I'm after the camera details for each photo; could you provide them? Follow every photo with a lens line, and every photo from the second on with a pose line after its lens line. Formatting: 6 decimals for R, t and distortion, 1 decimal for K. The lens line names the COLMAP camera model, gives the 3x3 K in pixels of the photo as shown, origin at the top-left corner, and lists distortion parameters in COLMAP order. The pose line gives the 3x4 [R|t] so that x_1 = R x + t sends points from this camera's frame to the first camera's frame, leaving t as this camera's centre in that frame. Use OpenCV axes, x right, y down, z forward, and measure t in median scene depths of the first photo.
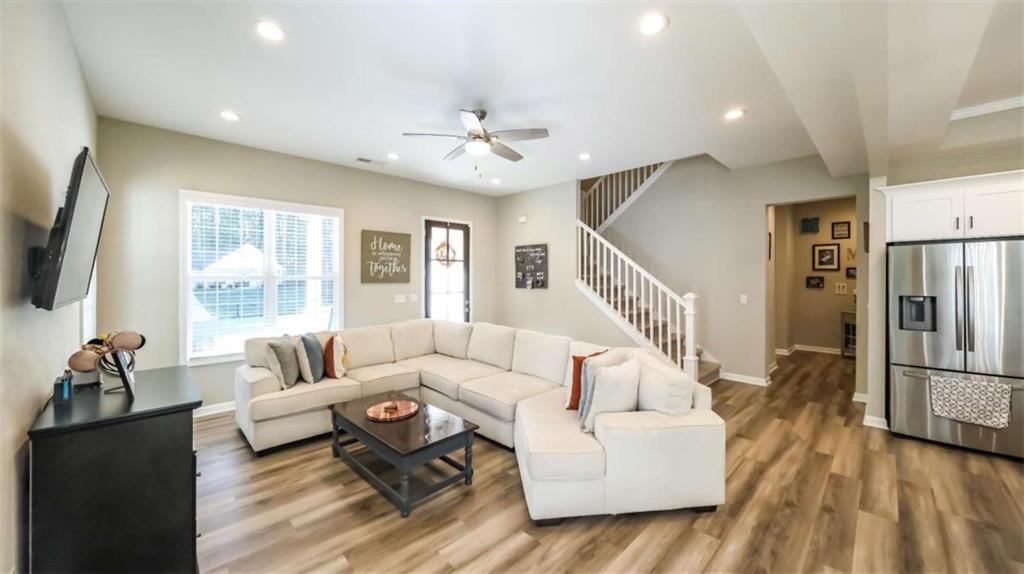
lens RADIAL K [[368.9, 0, 514.8], [0, 368.9, 276.8], [0, 0, 1]] dist [-0.000803, -0.000146]
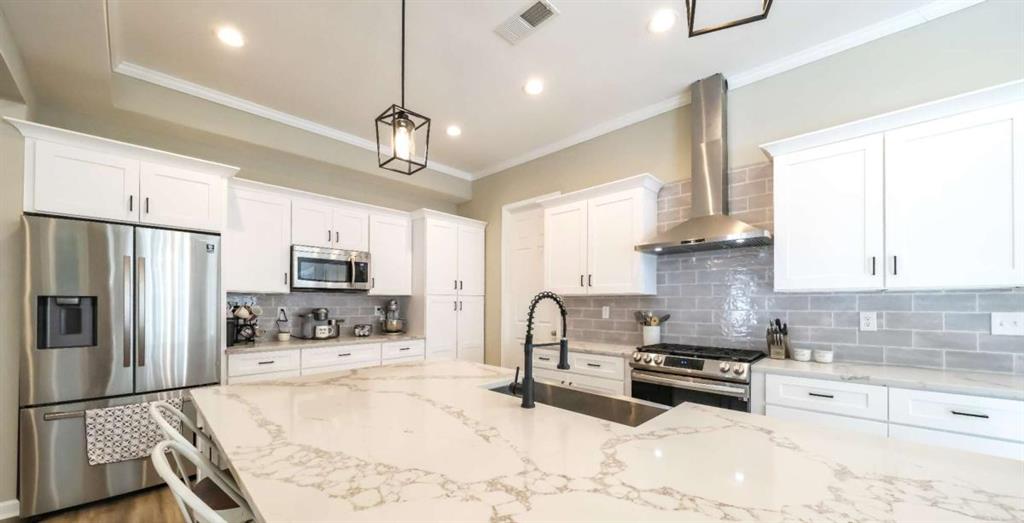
lens RADIAL K [[373.0, 0, 512.2], [0, 373.0, 302.6], [0, 0, 1]] dist [0.006461, 0.000004]
pose [[-0.023366, 0.009054, 0.999686, 0.240399], [-0.008505, 0.999921, -0.009255, 0.038960], [-0.999691, -0.008719, -0.023287, 0.130862]]
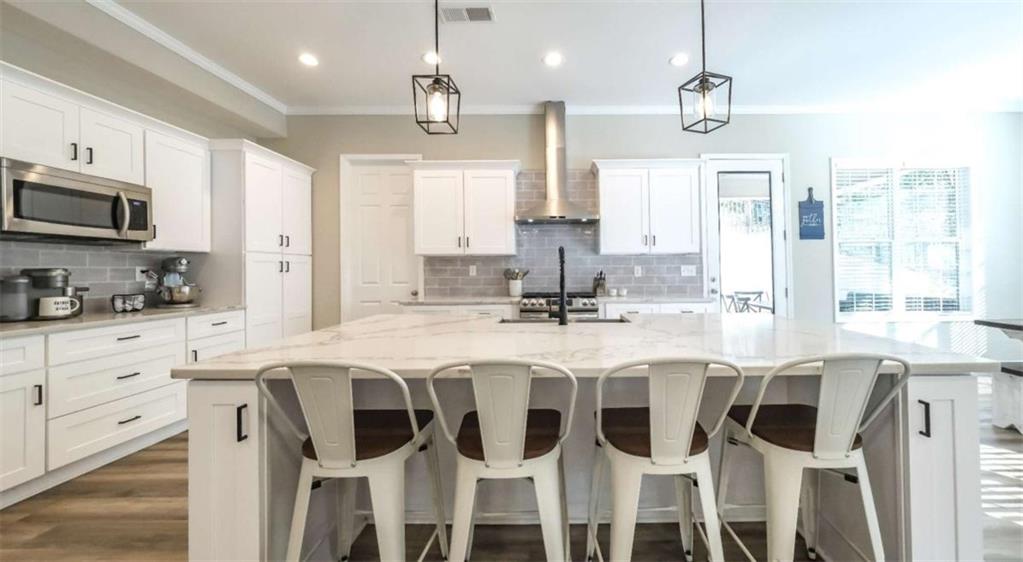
lens RADIAL K [[375.0, 0, 568.2], [0, 375.0, 267.7], [0, 0, 1]] dist [-0.001505, -0.000540]
pose [[-0.723656, 0.015909, 0.689977, 0.231899], [0.007848, 0.999859, -0.014822, 0.057273], [-0.690116, -0.005311, -0.723679, 0.389605]]
